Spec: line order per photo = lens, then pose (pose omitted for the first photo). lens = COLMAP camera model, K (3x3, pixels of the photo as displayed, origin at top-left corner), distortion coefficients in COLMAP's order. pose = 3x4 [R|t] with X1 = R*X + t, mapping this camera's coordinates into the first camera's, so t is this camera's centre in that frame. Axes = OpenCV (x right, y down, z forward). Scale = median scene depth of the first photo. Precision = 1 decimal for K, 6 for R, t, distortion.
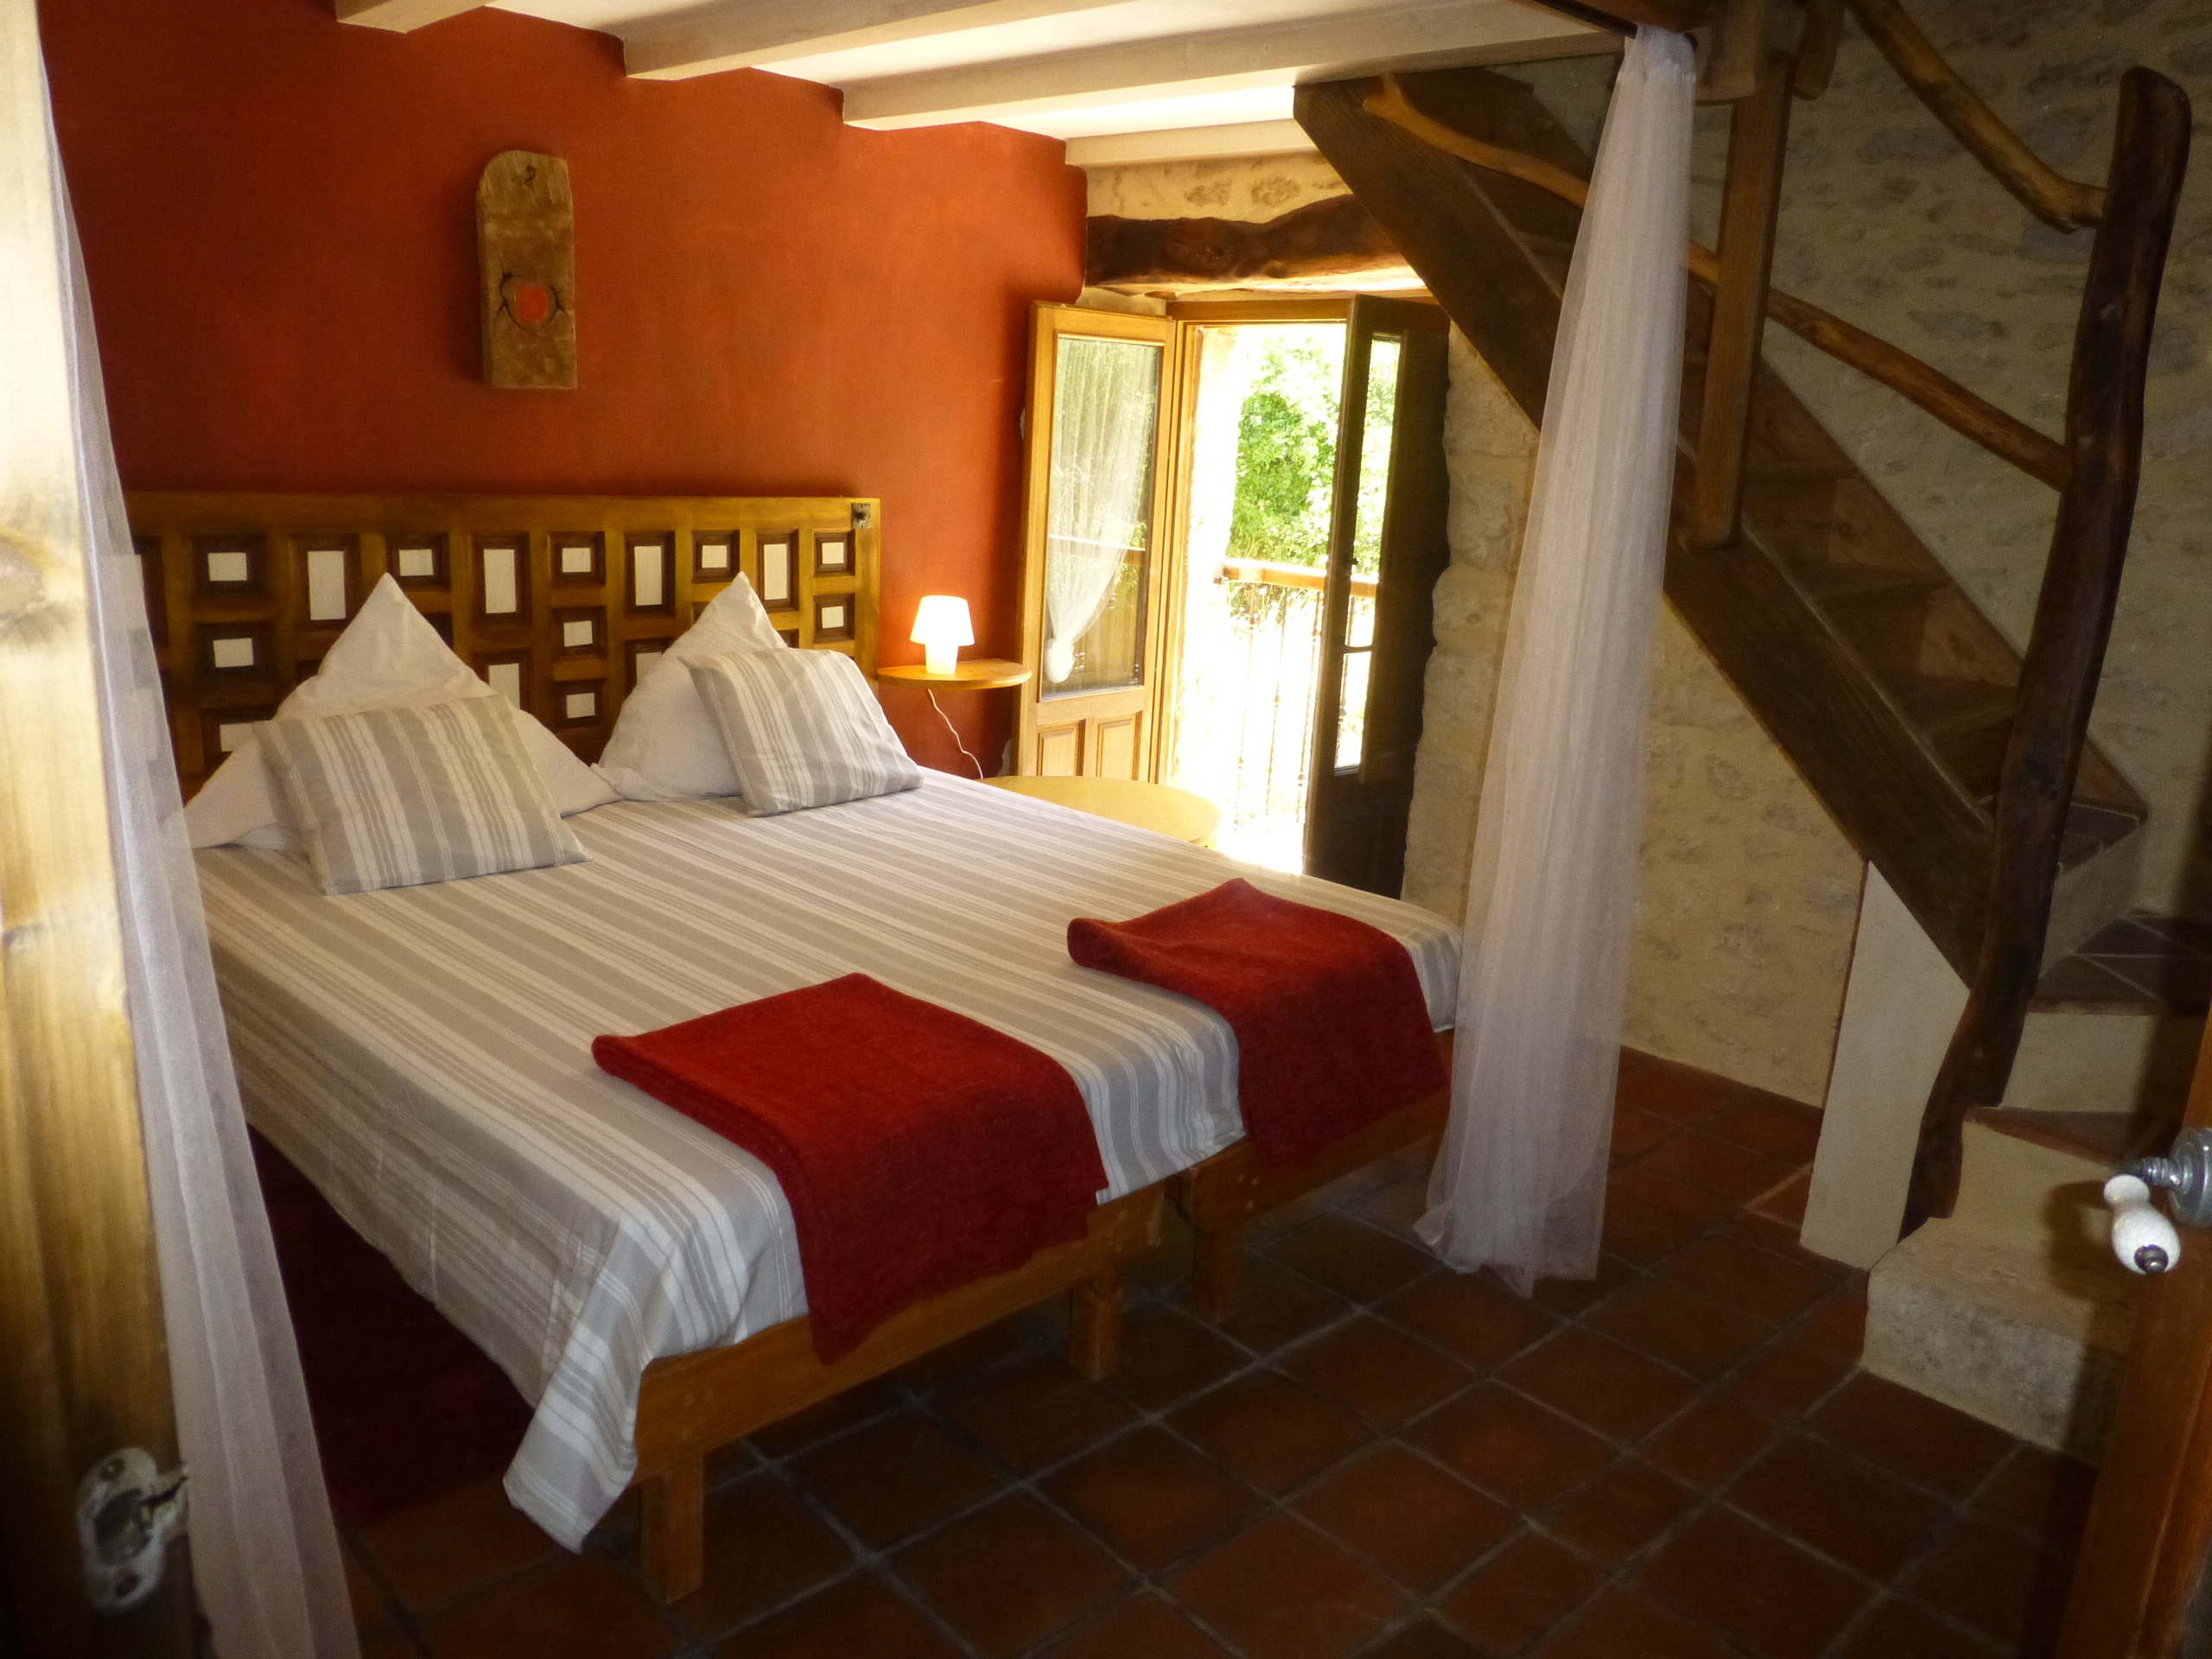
lens RADIAL K [[1592.5, 0, 1101.6], [0, 1592.5, 829.6], [0, 0, 1]] dist [-0.032964, -0.002066]
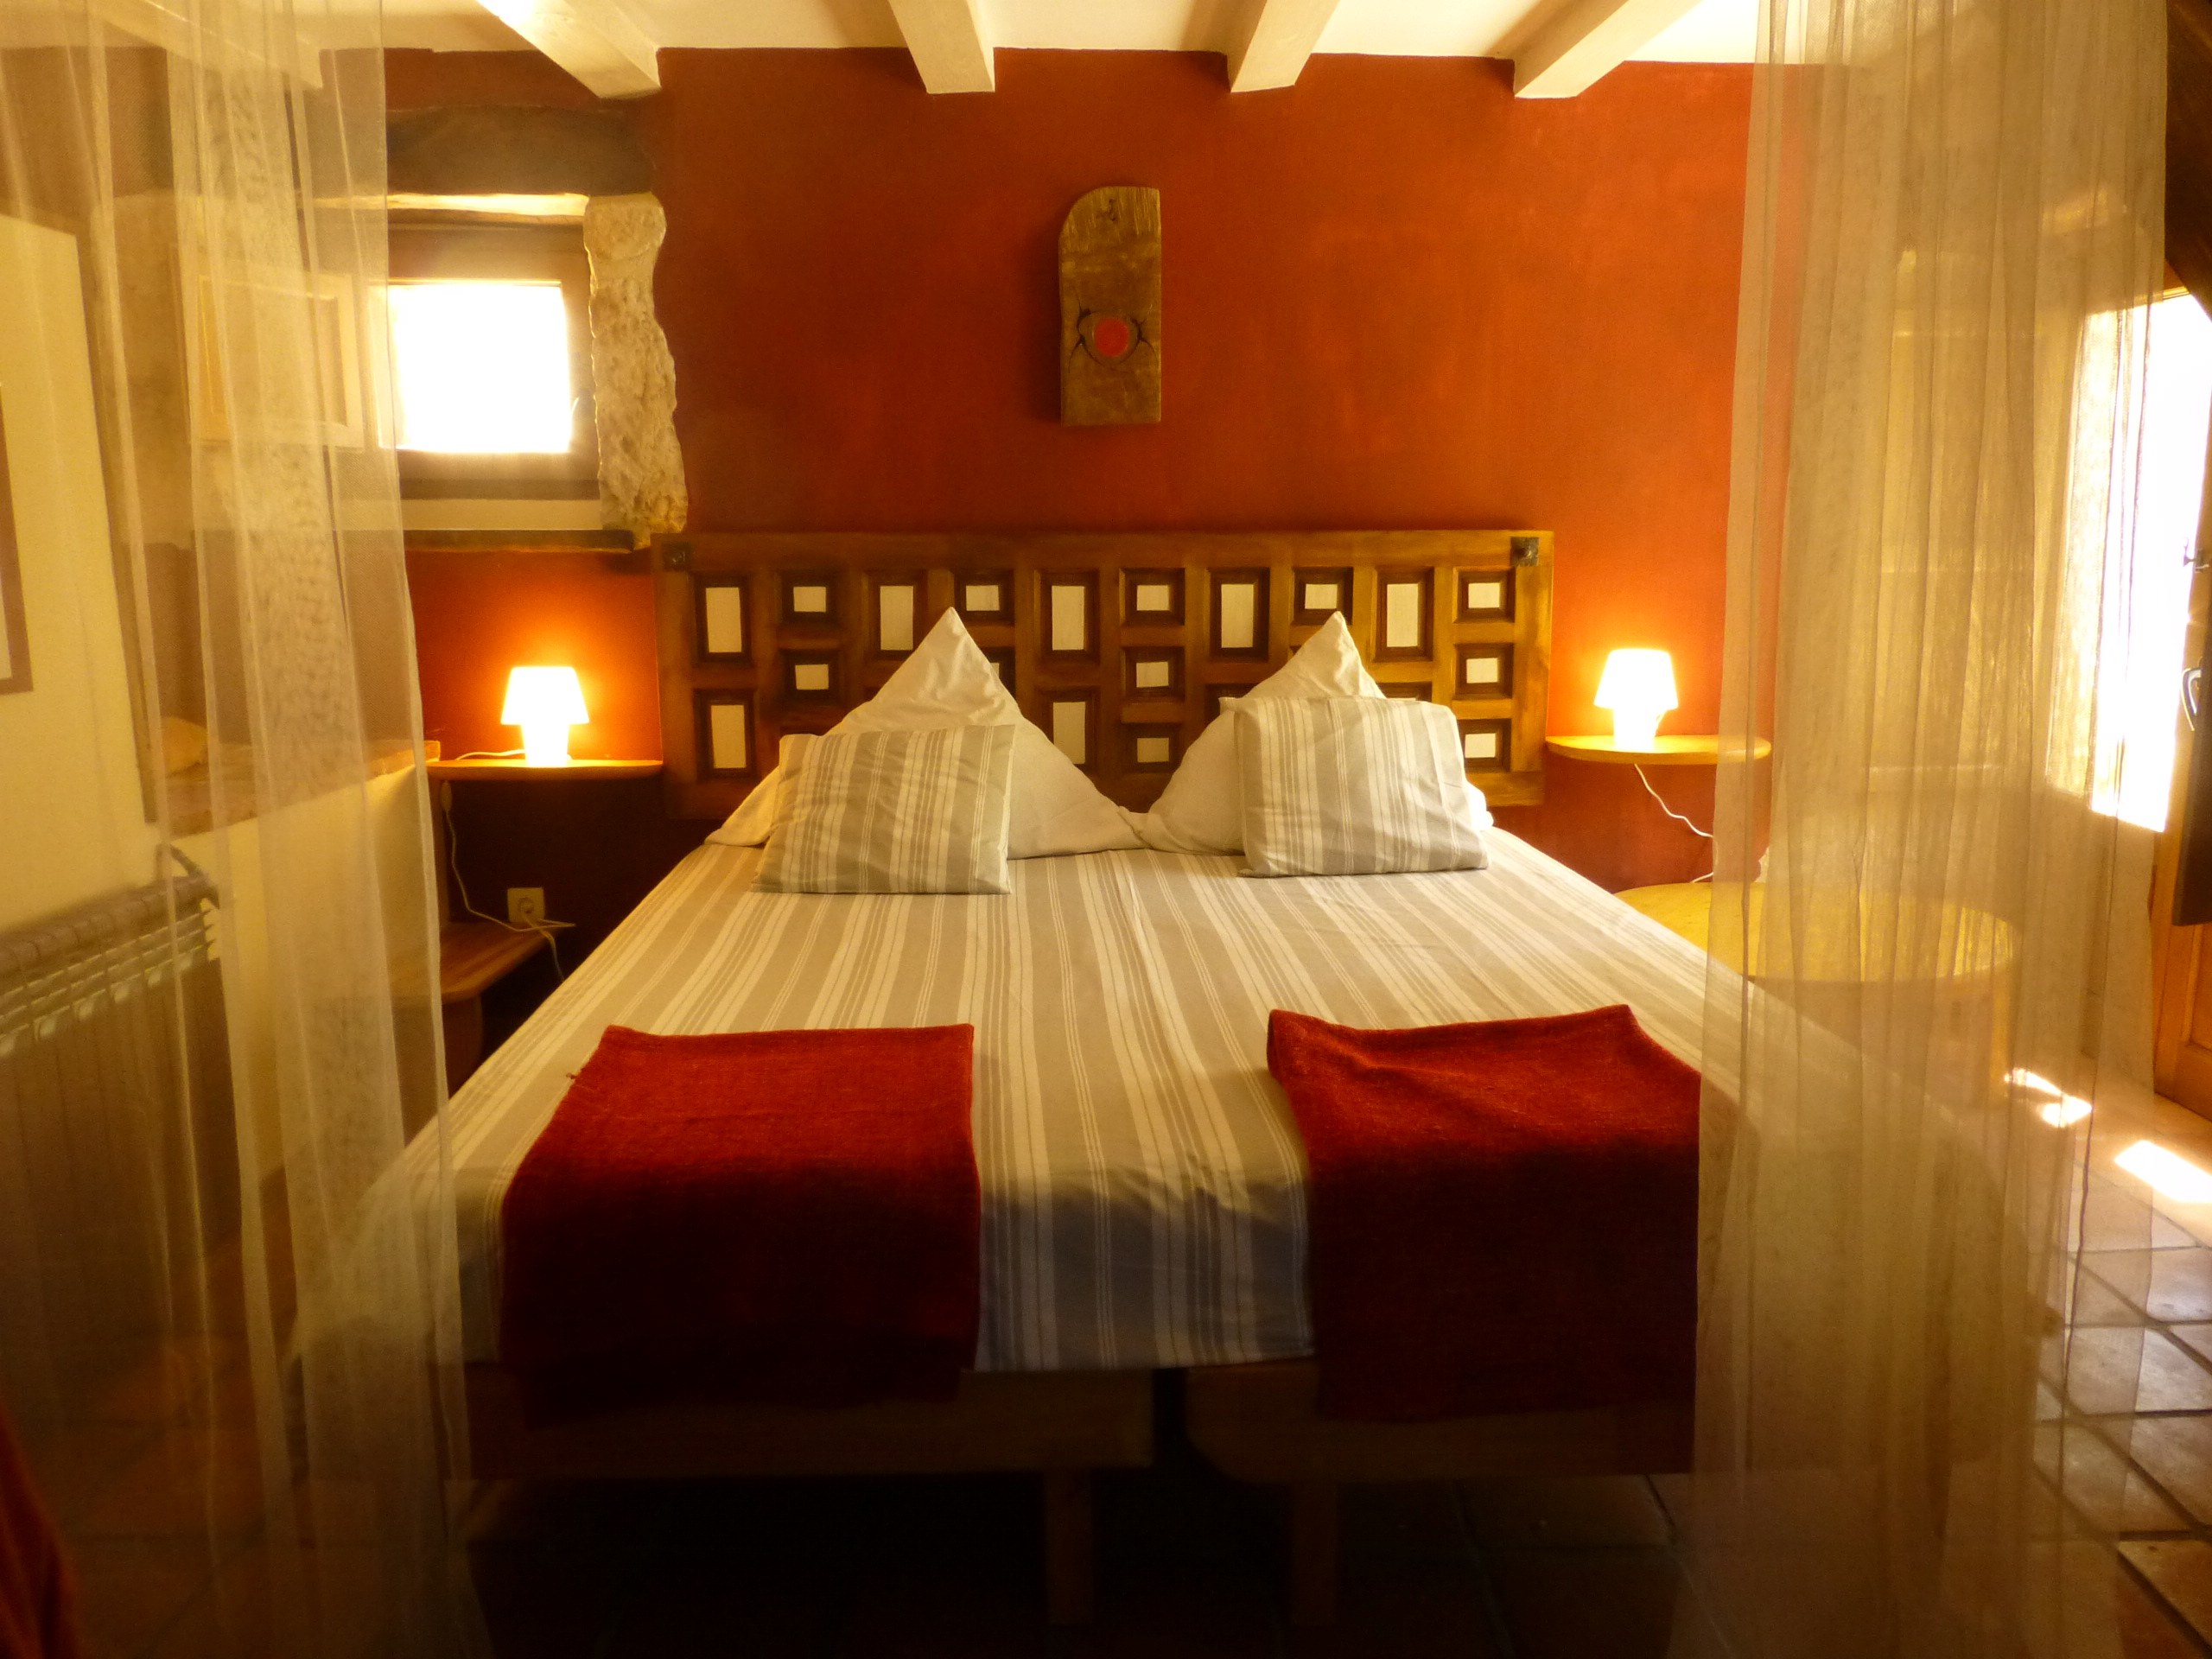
lens RADIAL K [[1592.5, 0, 1102.2], [0, 1592.5, 832.0], [0, 0, 1]] dist [-0.032964, -0.002066]
pose [[0.720793, 0.067531, -0.689853, 0.327706], [-0.122941, 0.991918, -0.031355, 0.004980], [0.682160, 0.107412, 0.723270, 0.300292]]
